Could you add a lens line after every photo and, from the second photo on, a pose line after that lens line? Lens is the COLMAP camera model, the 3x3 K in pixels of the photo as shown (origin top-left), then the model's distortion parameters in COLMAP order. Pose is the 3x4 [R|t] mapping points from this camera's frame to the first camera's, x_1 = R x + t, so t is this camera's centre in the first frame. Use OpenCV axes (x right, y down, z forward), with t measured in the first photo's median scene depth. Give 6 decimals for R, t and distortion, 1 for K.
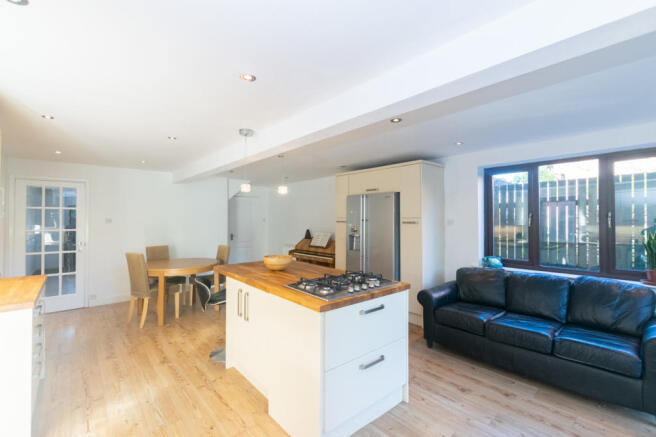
lens RADIAL K [[291.8, 0, 328.5], [0, 291.8, 219.9], [0, 0, 1]] dist [0.008310, 0.000117]
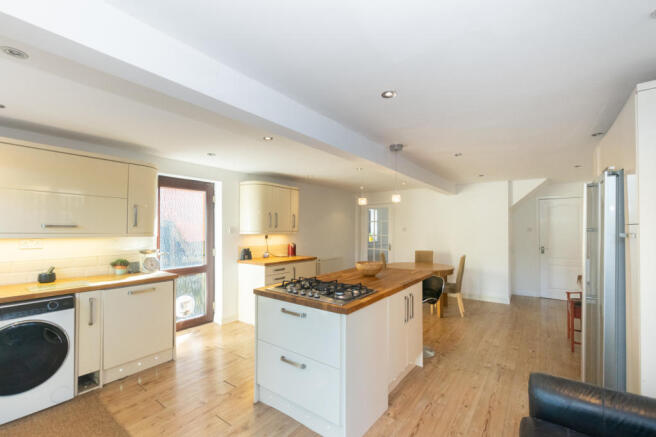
lens RADIAL K [[291.8, 0, 328.5], [0, 291.8, 219.9], [0, 0, 1]] dist [0.008310, 0.000117]
pose [[0.260981, -0.022207, -0.965088, 0.508693], [-0.006901, 0.999667, -0.024869, -0.002328], [0.965319, 0.013150, 0.260741, 0.349968]]
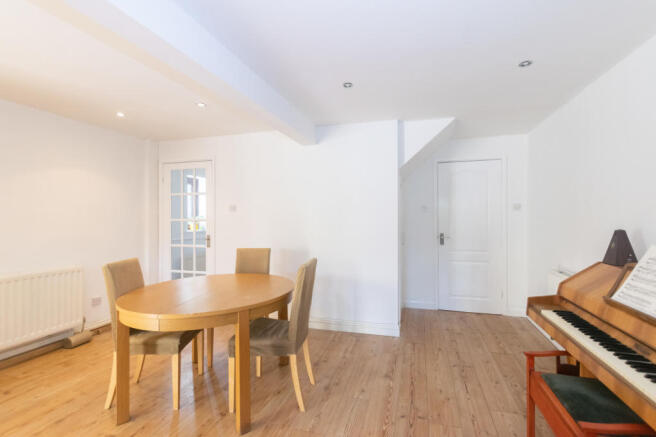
lens RADIAL K [[291.8, 0, 328.5], [0, 291.8, 219.9], [0, 0, 1]] dist [0.008310, 0.000117]
pose [[0.558960, 0.006411, -0.829170, 0.001978], [0.003514, 0.999943, 0.010101, 0.028792], [0.829187, -0.008559, 0.558906, 0.875309]]
